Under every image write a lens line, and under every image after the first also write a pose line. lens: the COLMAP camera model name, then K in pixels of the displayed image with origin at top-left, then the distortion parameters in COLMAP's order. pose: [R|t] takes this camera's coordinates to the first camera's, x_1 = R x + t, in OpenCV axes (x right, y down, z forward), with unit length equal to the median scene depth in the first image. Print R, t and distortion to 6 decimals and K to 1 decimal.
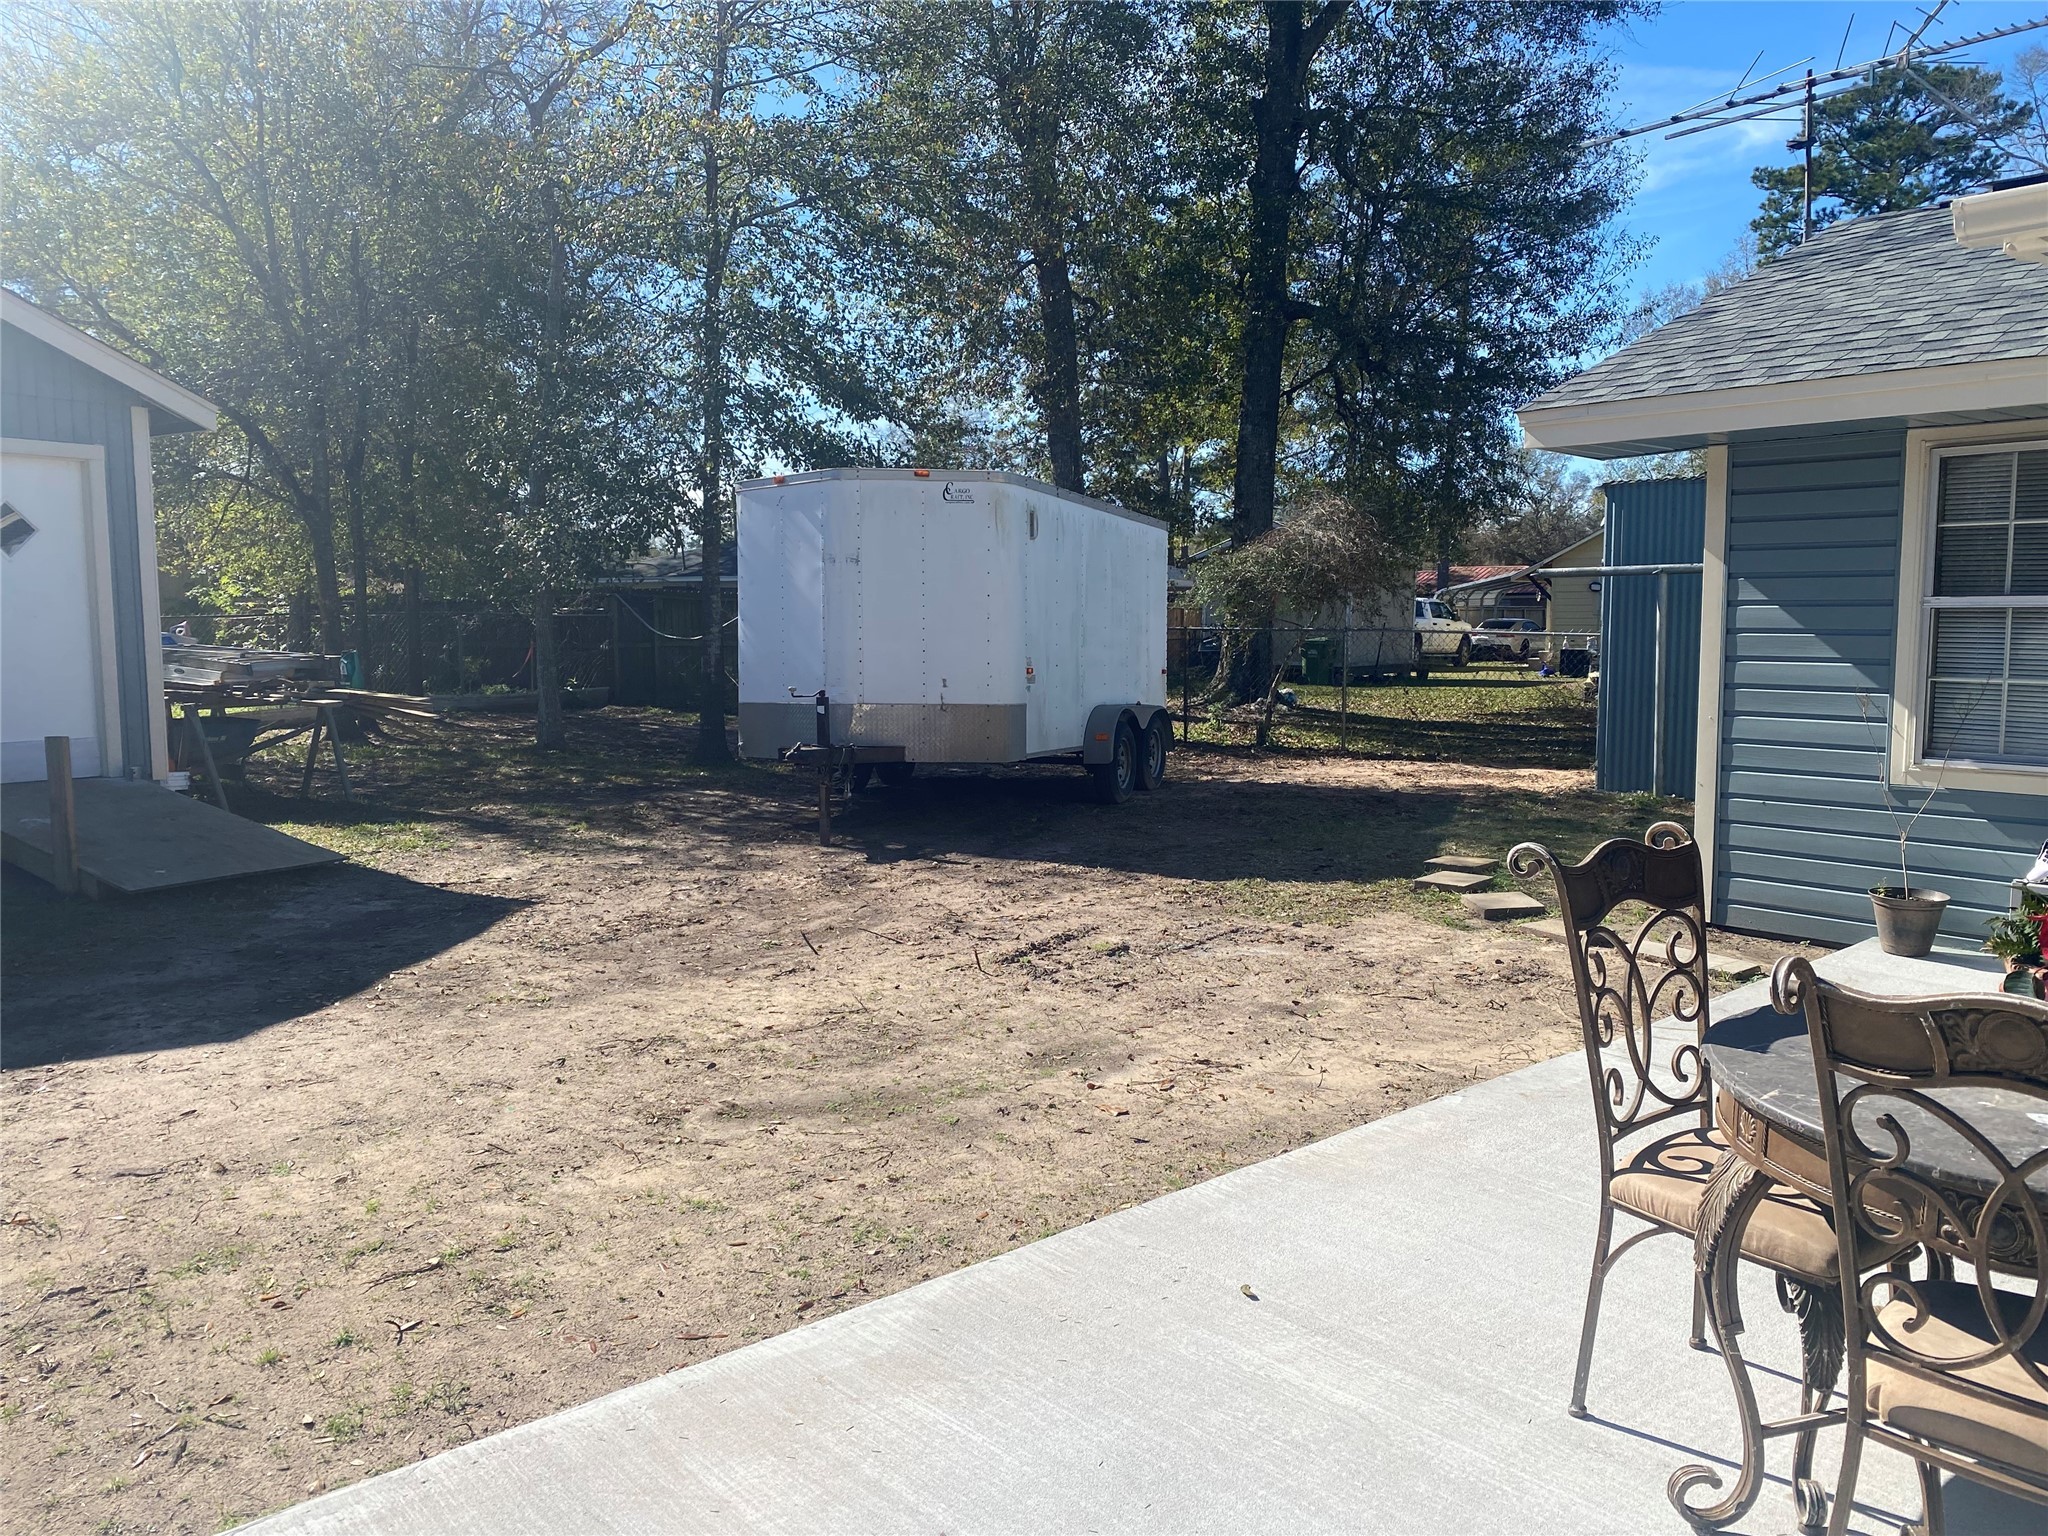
lens RADIAL K [[1521.1, 0, 1024.0], [0, 1521.1, 768.0], [0, 0, 1]] dist [0.070293, -0.107640]
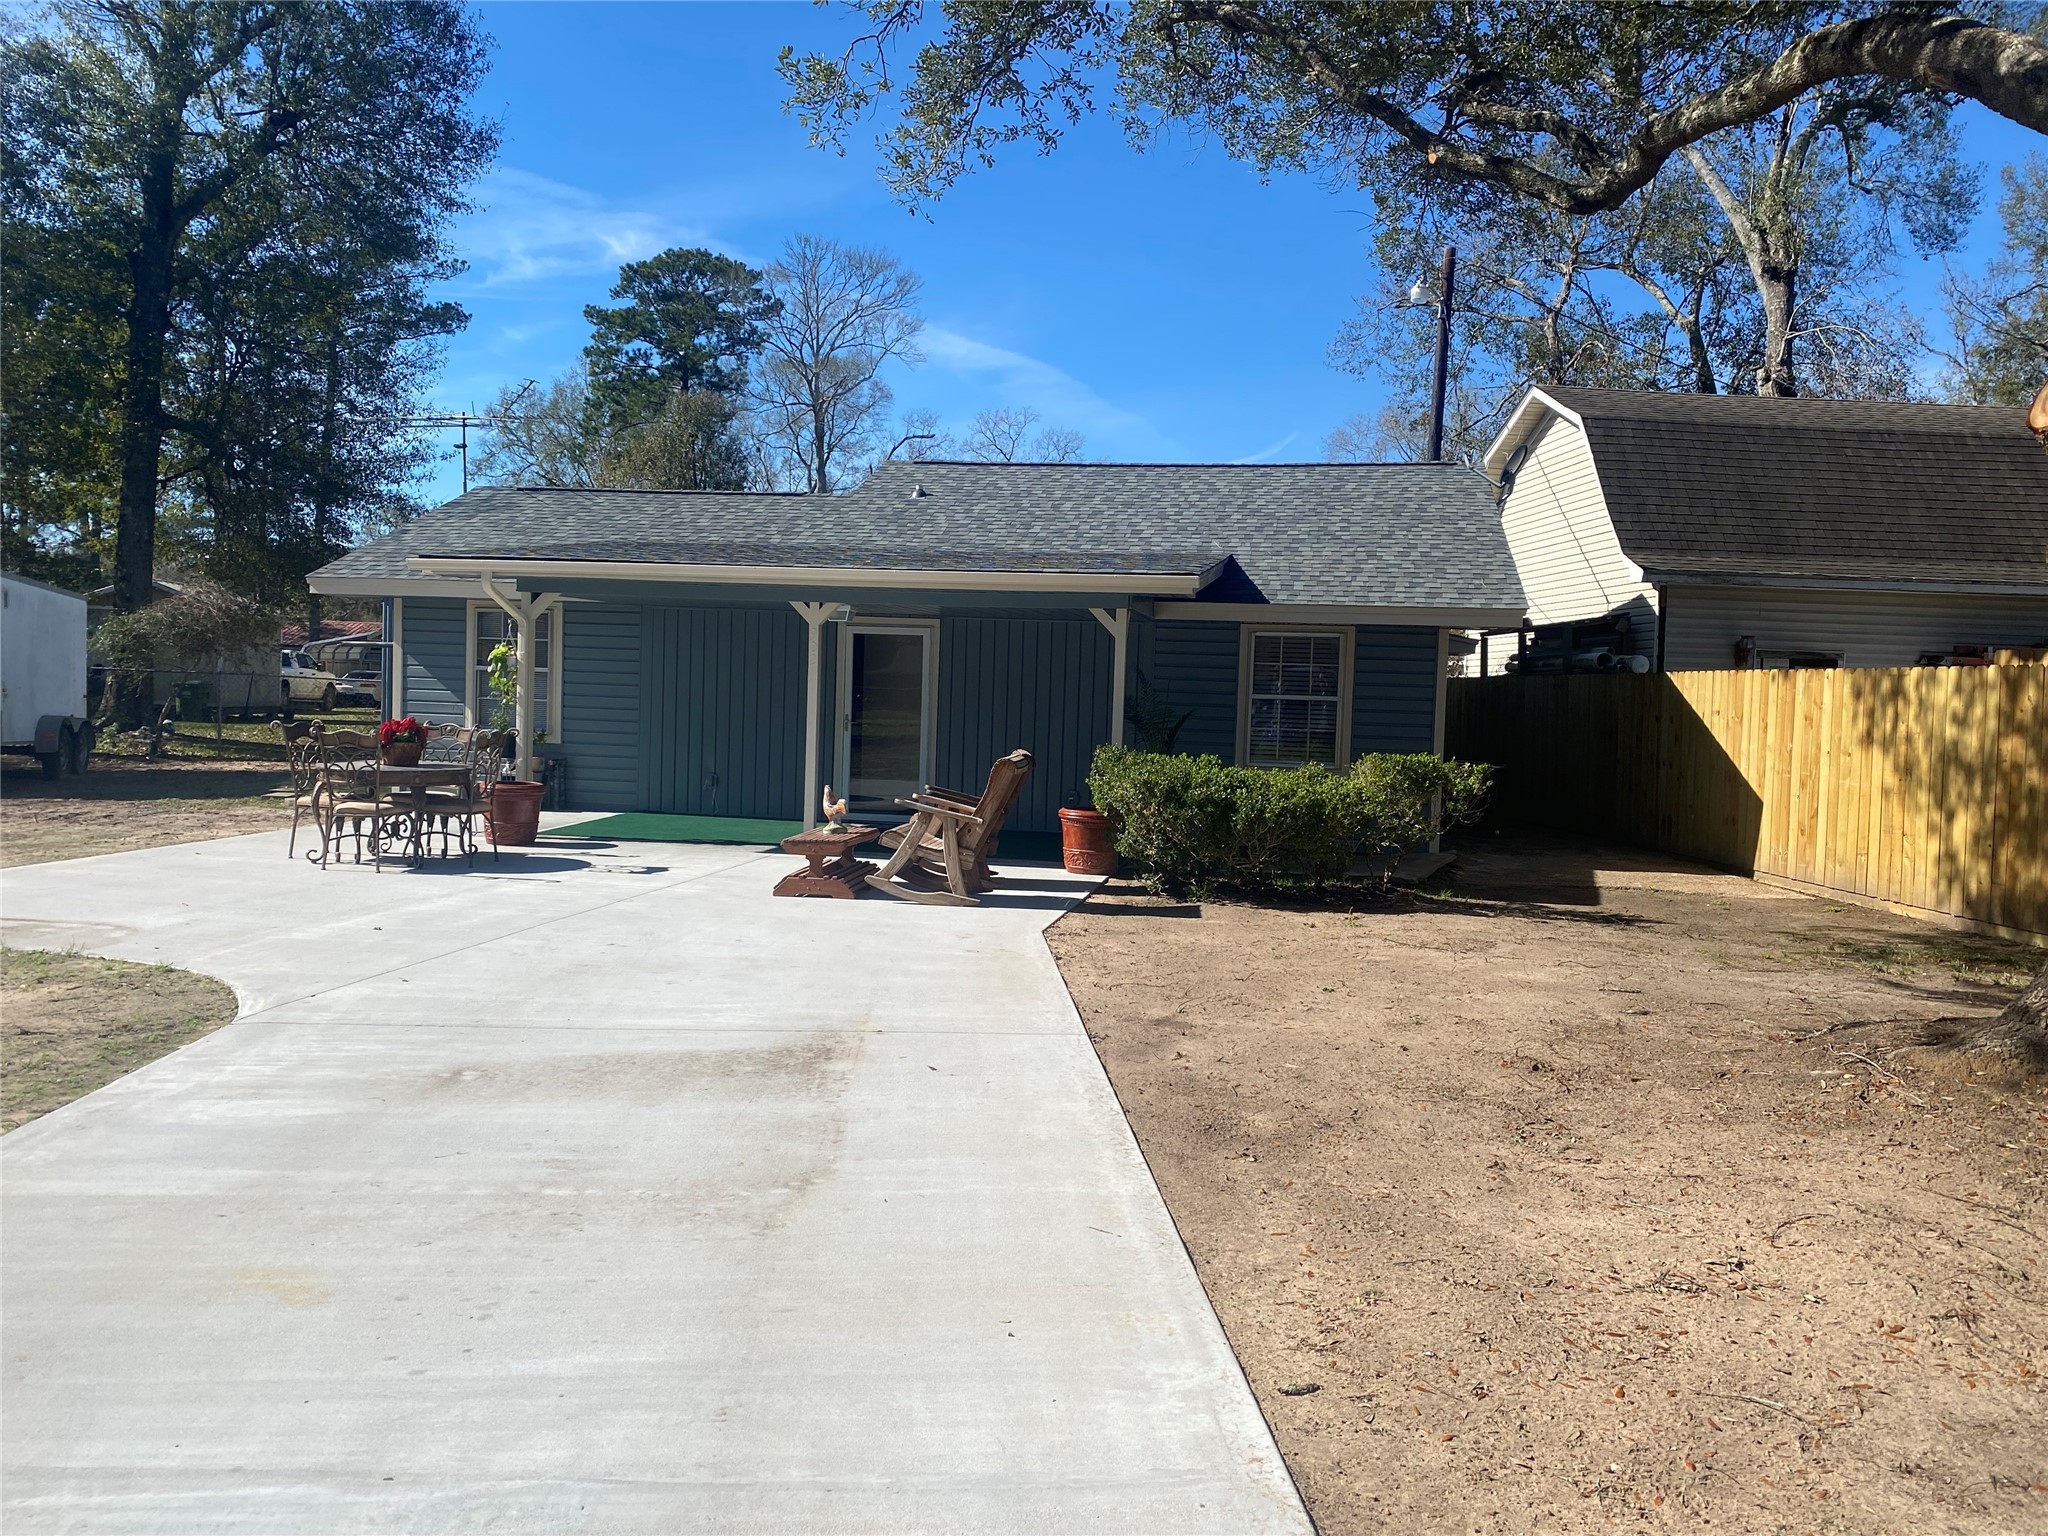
lens RADIAL K [[1576.5, 0, 1059.6], [0, 1576.5, 756.9], [0, 0, 1]] dist [-0.000540, -0.001395]
pose [[0.764589, -0.001459, 0.644516, -0.212898], [0.030652, 0.998948, -0.034101, 0.094563], [-0.643789, 0.045829, 0.763830, -0.959211]]
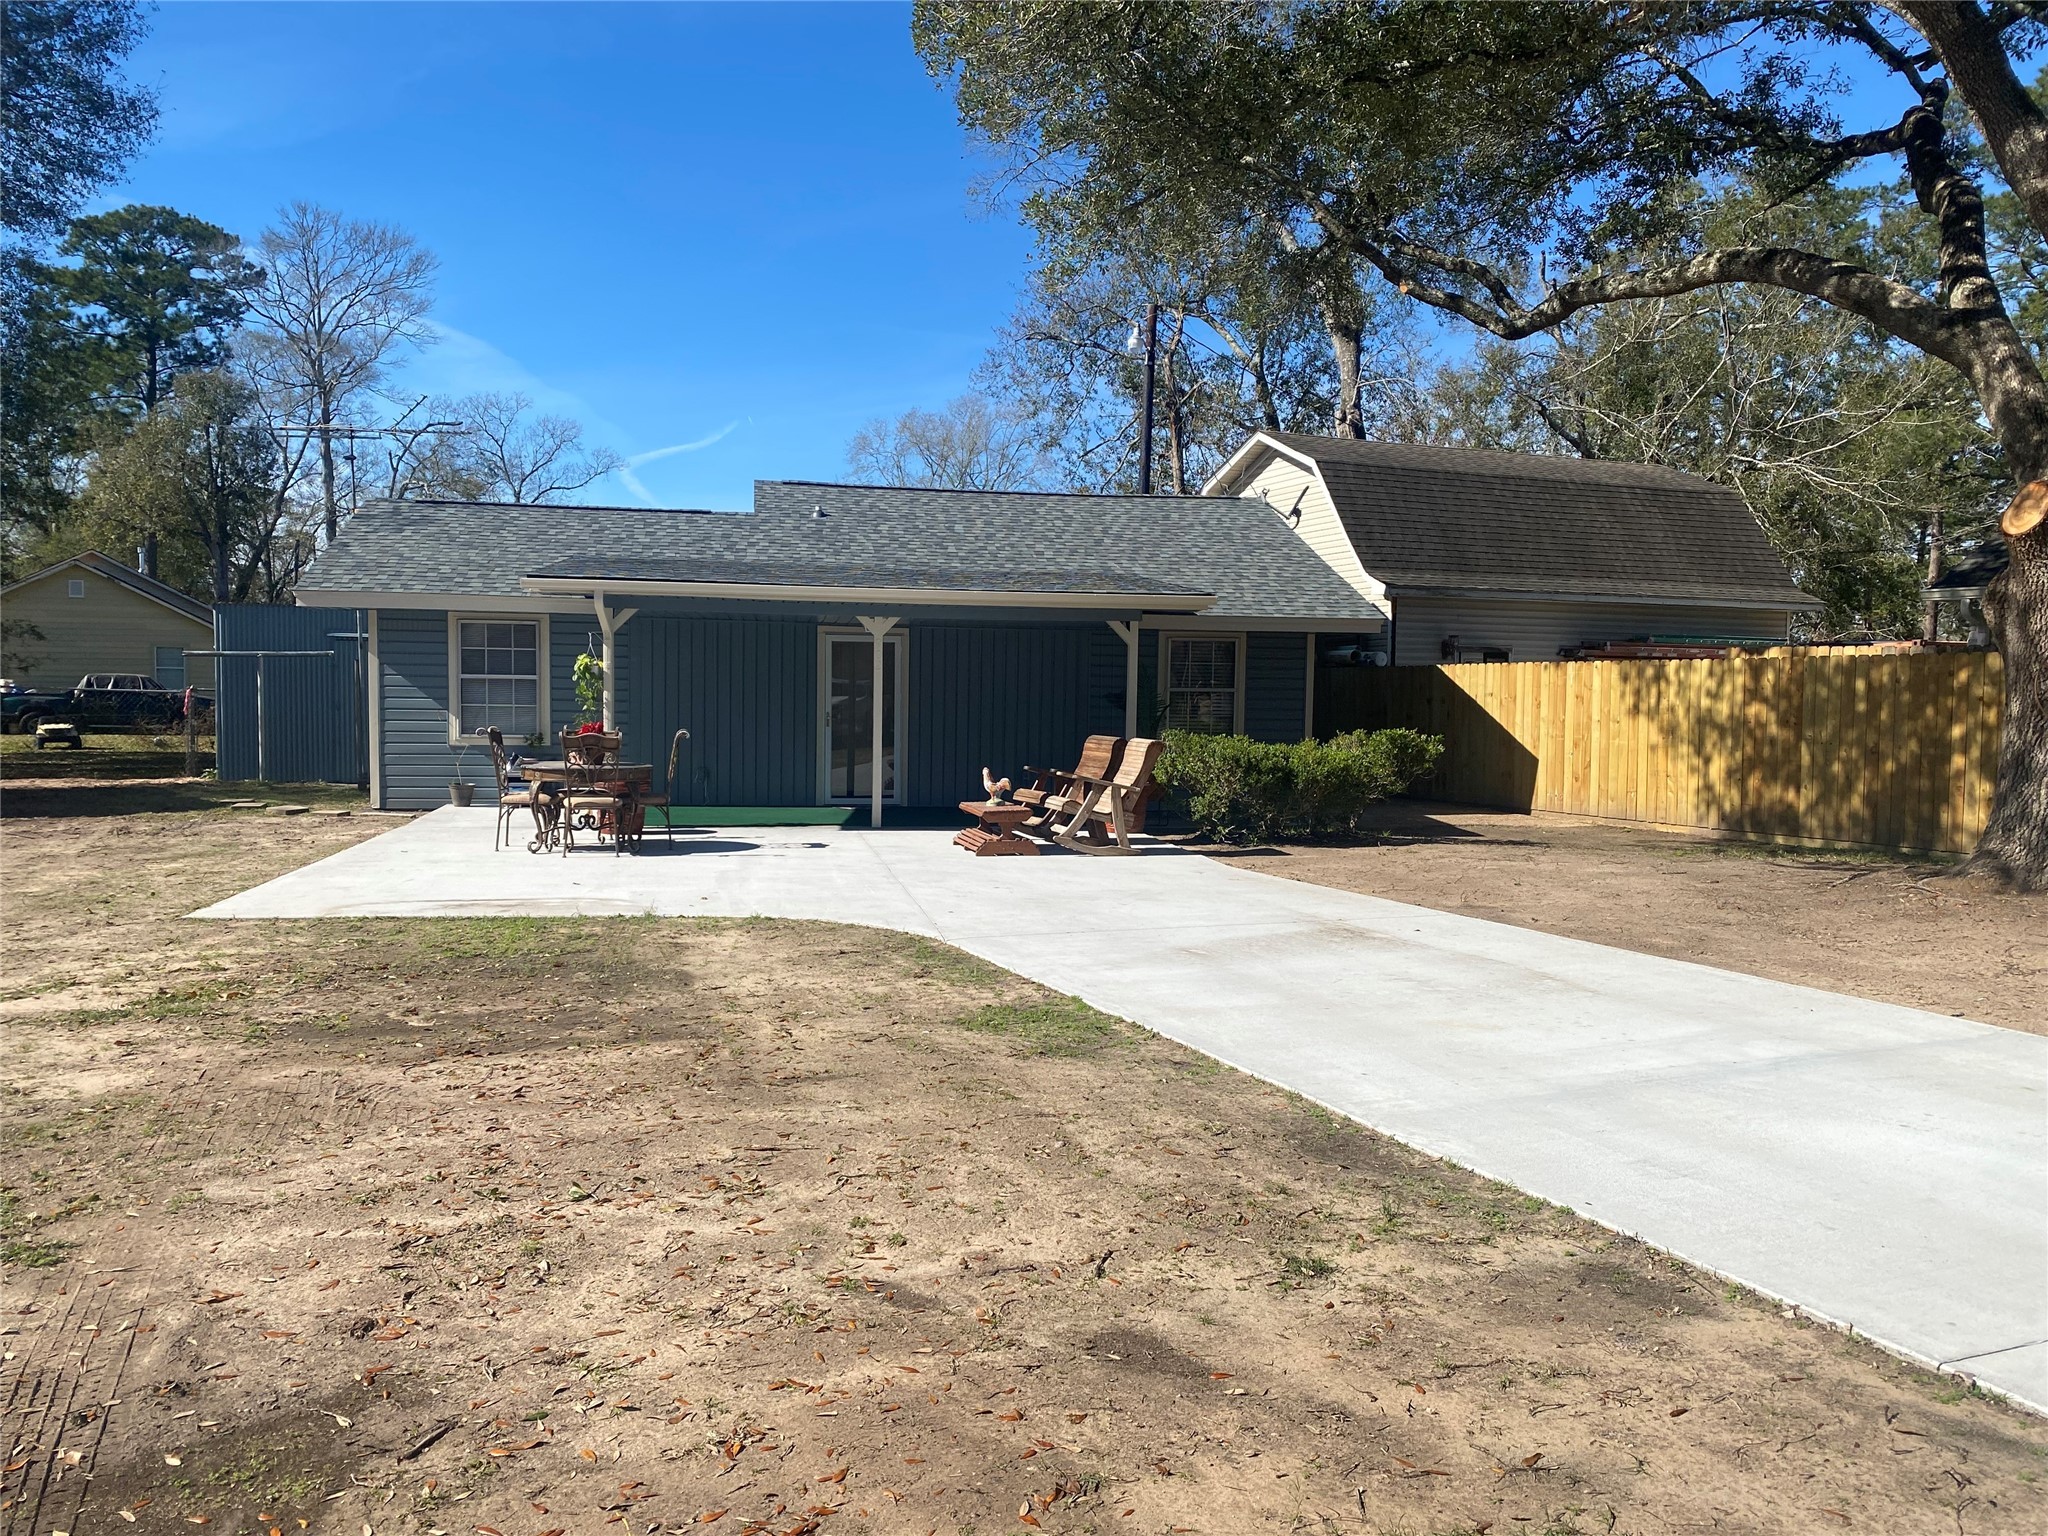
lens RADIAL K [[1578.7, 0, 1022.4], [0, 1578.7, 784.3], [0, 0, 1]] dist [0.010879, -0.004601]
pose [[0.503824, -0.041800, 0.862795, -0.776570], [0.072720, 0.997335, 0.005853, 0.080758], [-0.860740, 0.059794, 0.505521, -0.733521]]
